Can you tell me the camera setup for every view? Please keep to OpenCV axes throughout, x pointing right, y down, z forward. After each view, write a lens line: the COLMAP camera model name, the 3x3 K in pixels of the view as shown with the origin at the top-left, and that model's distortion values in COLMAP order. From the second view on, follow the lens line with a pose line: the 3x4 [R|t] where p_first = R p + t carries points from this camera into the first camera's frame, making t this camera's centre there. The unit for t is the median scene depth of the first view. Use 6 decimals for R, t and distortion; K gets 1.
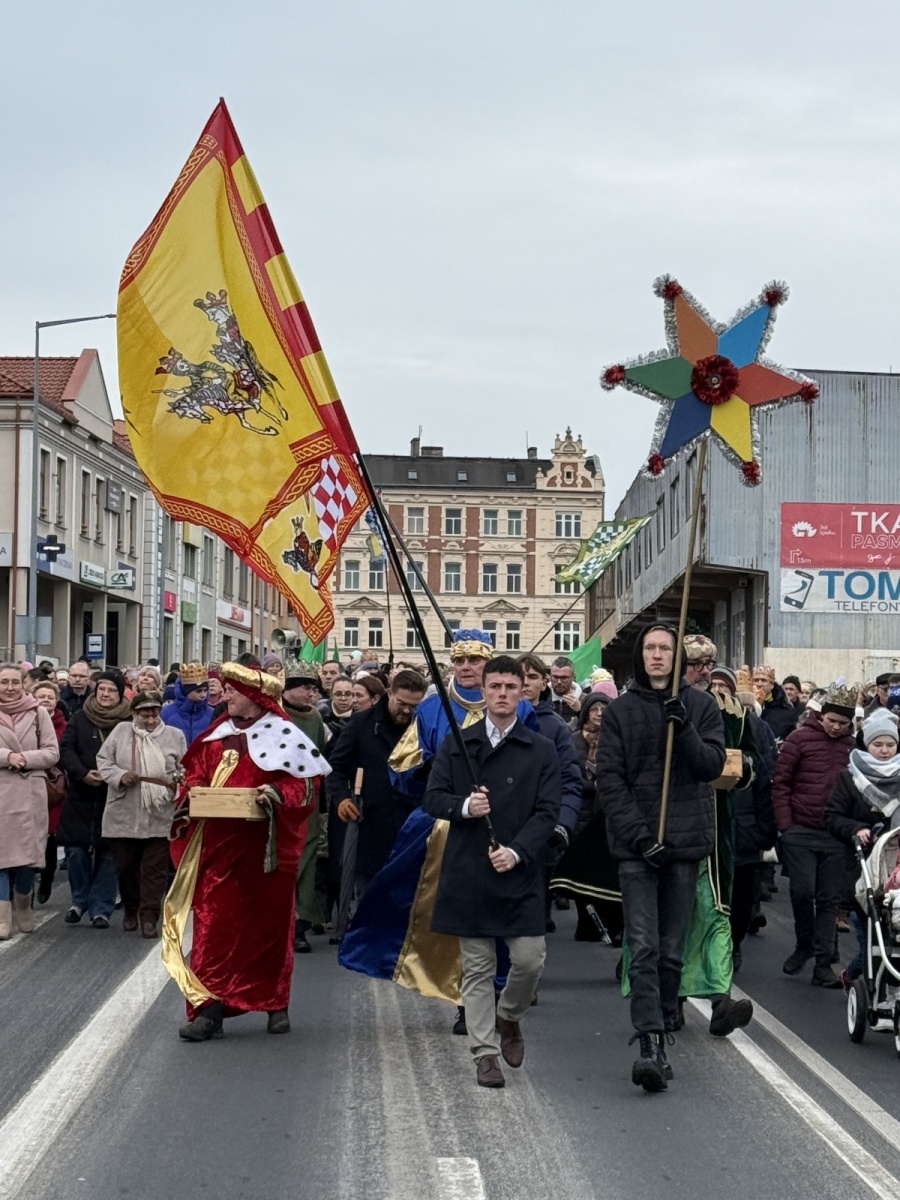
lens RADIAL K [[3129.5, 0, 448.9], [0, 3129.5, 649.5], [0, 0, 1]] dist [0.612755, 0.000000]
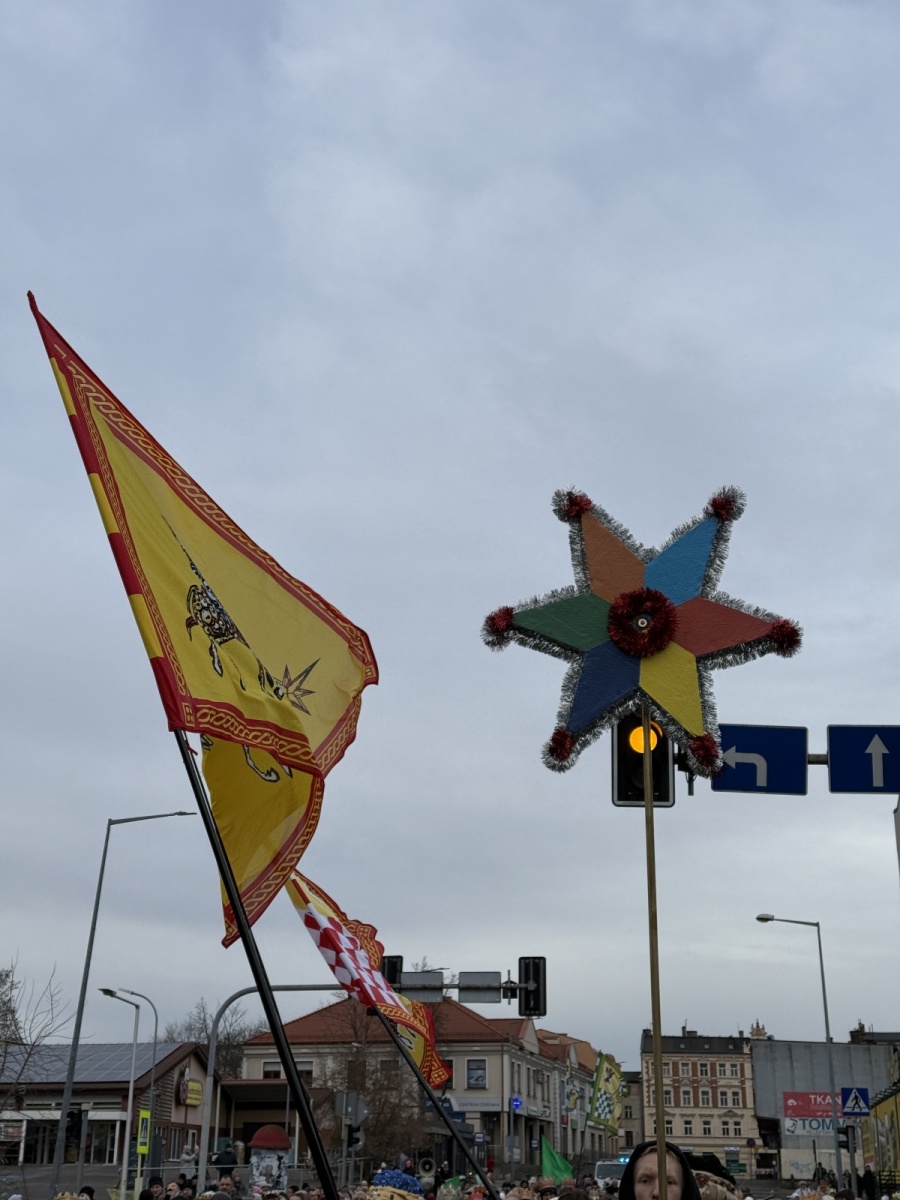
lens RADIAL K [[1934.7, 0, 449.3], [0, 1934.7, 589.9], [0, 0, 1]] dist [0.225441, 0.000000]
pose [[0.988286, -0.057354, -0.141423, 0.037148], [0.018639, 0.965118, -0.261151, -0.010637], [0.151468, 0.255456, 0.954882, -0.340457]]
